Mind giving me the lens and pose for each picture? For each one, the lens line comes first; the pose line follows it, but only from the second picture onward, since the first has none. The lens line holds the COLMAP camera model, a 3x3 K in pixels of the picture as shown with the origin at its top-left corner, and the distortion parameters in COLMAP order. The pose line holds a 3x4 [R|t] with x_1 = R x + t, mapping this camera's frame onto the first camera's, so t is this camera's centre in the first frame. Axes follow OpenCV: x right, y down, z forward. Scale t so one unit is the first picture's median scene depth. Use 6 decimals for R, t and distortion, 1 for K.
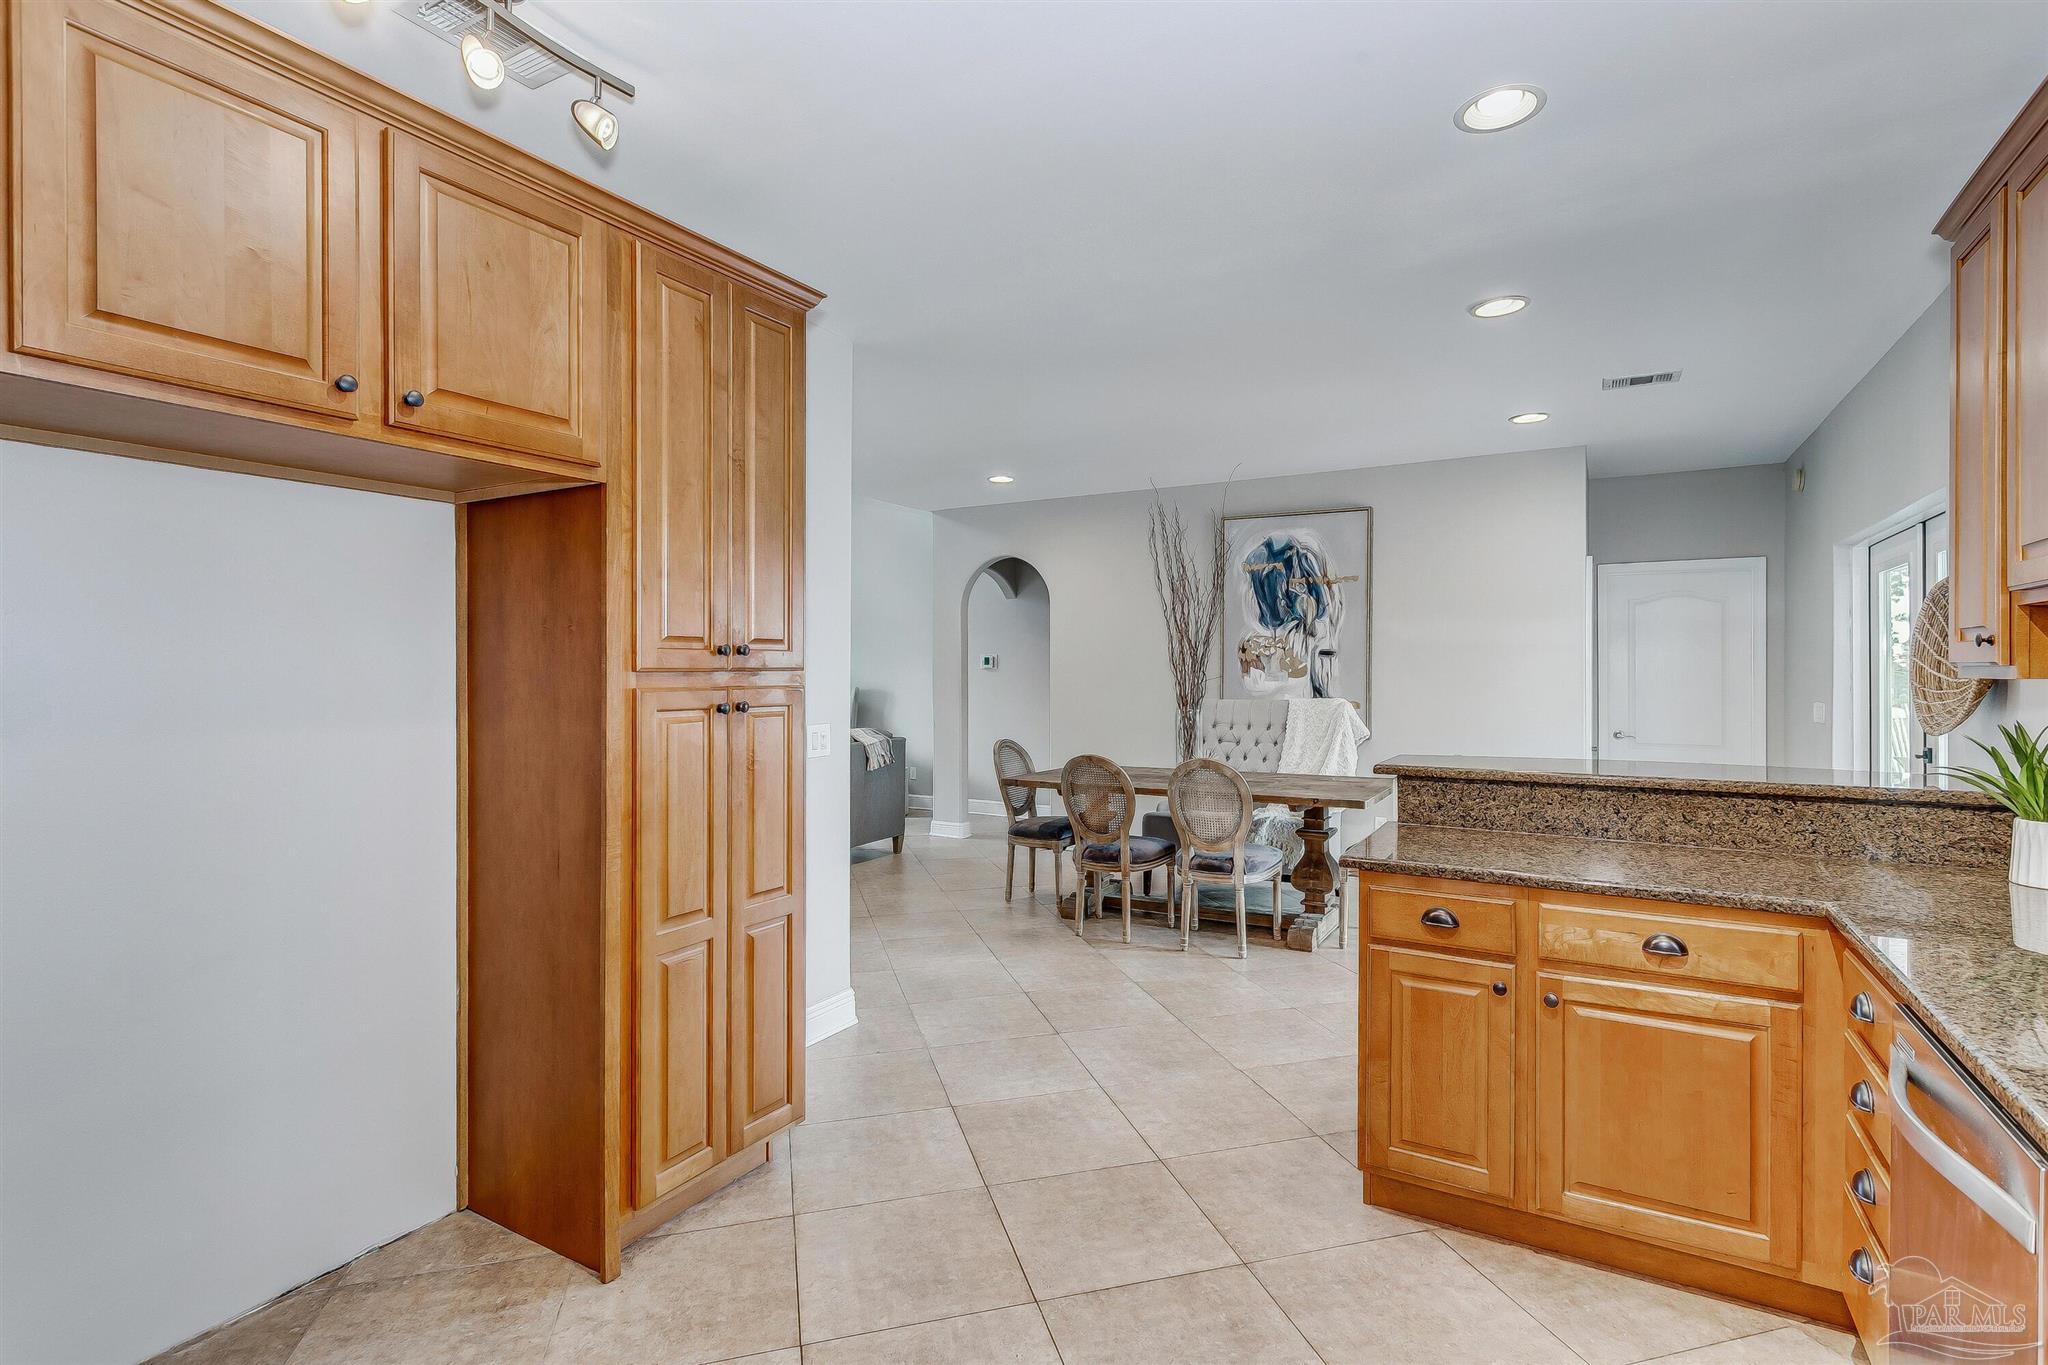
lens RADIAL K [[989.0, 0, 1033.4], [0, 989.0, 669.1], [0, 0, 1]] dist [0.003850, 0.000026]
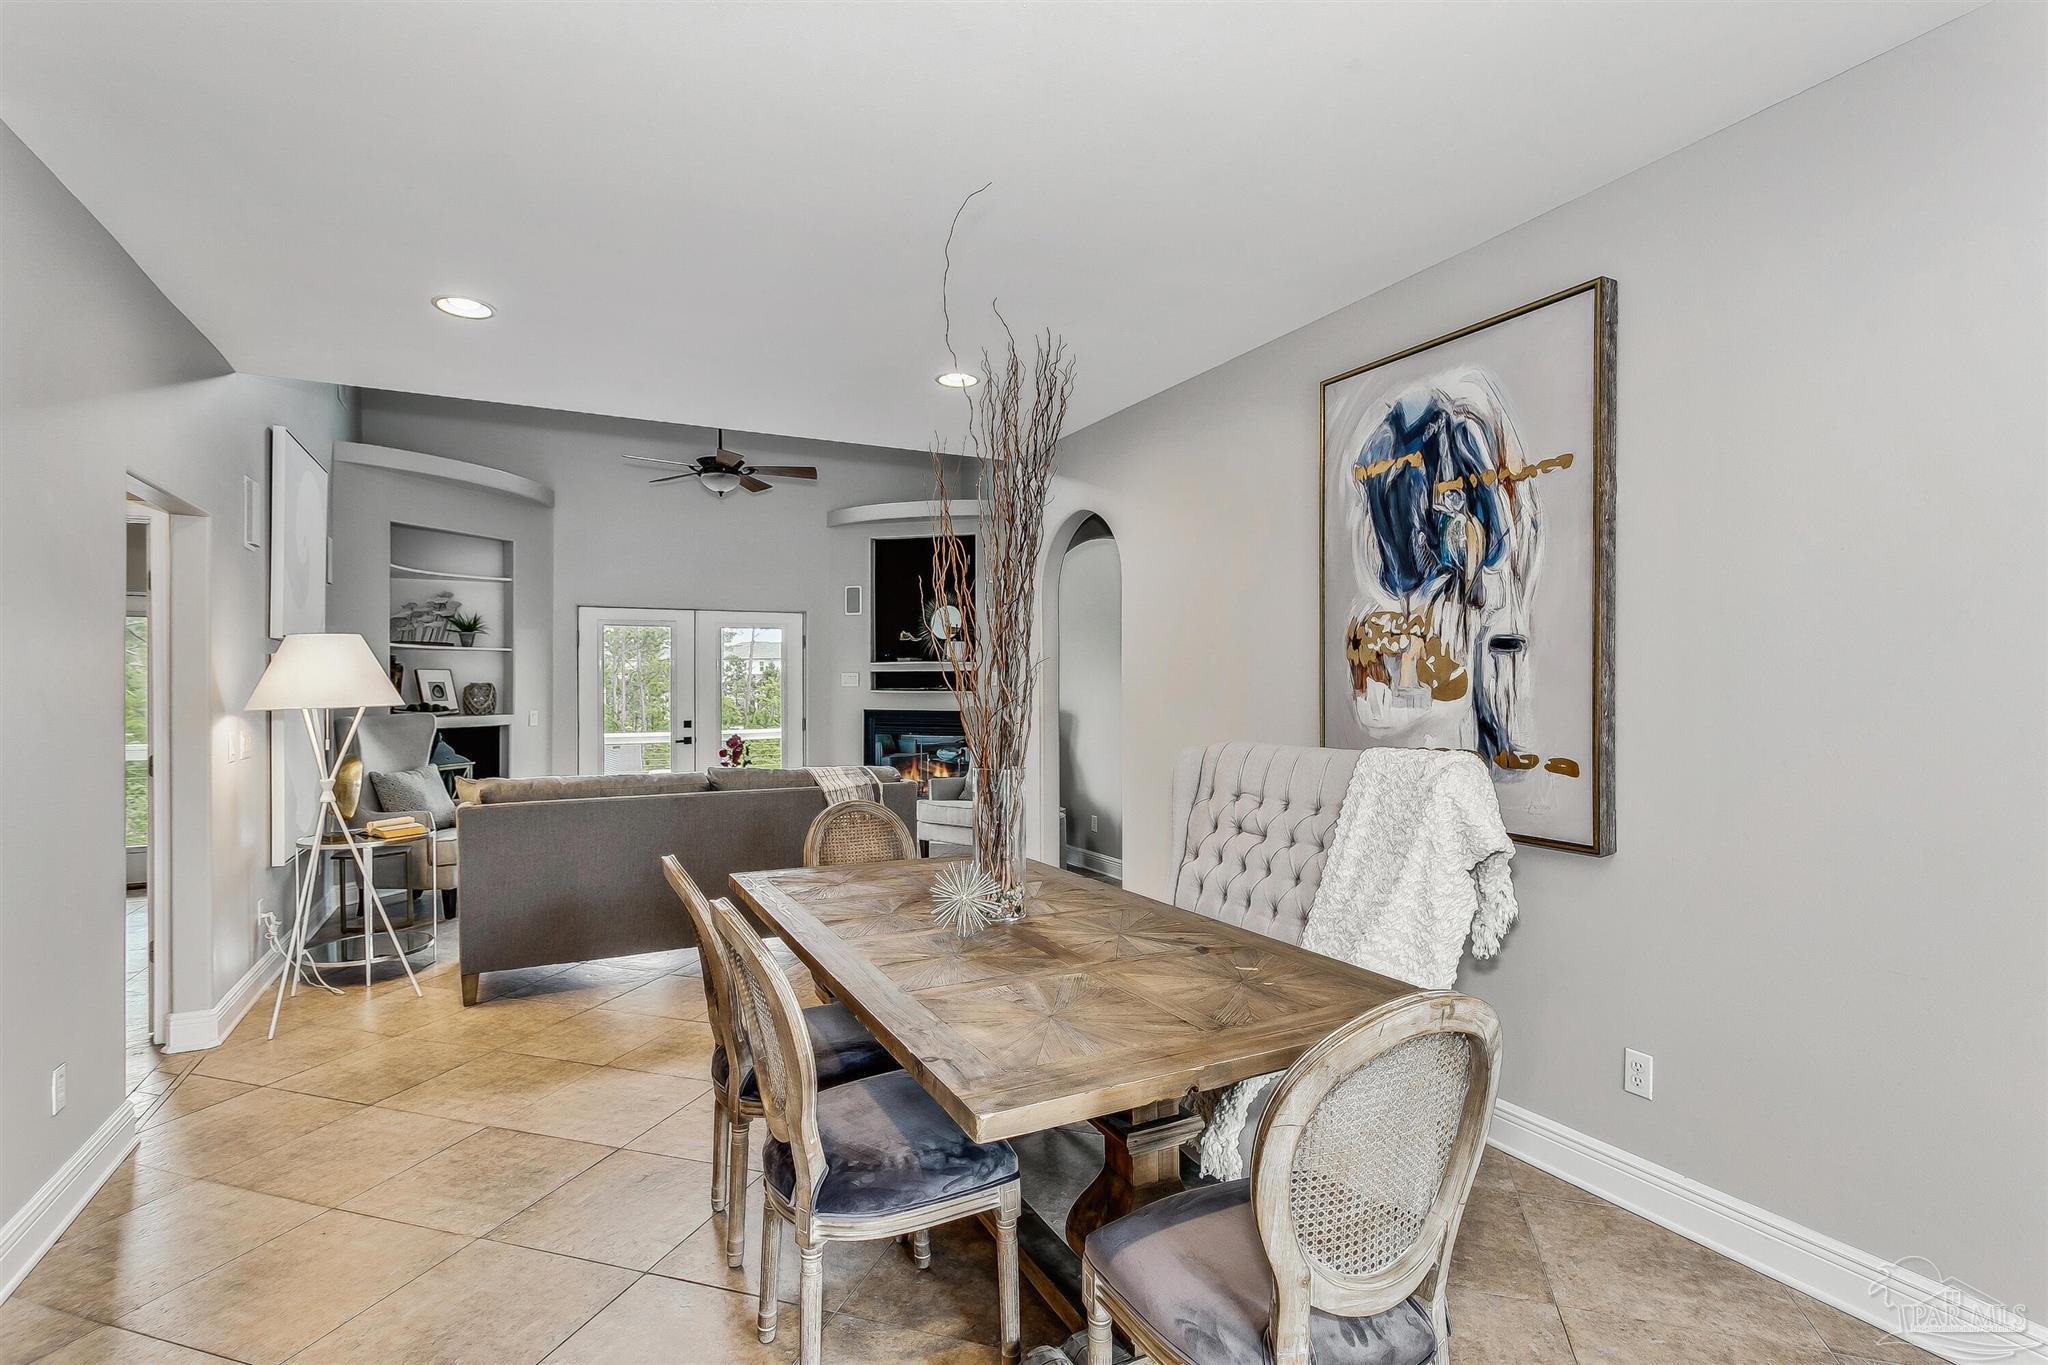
lens RADIAL K [[989.0, 0, 1021.3], [0, 989.0, 683.1], [0, 0, 1]] dist [0.003850, 0.000026]
pose [[0.843951, -0.001981, -0.536416, 0.344939], [-0.001191, 0.999984, -0.005567, 0.003633], [0.536418, 0.005338, 0.843935, 0.512589]]
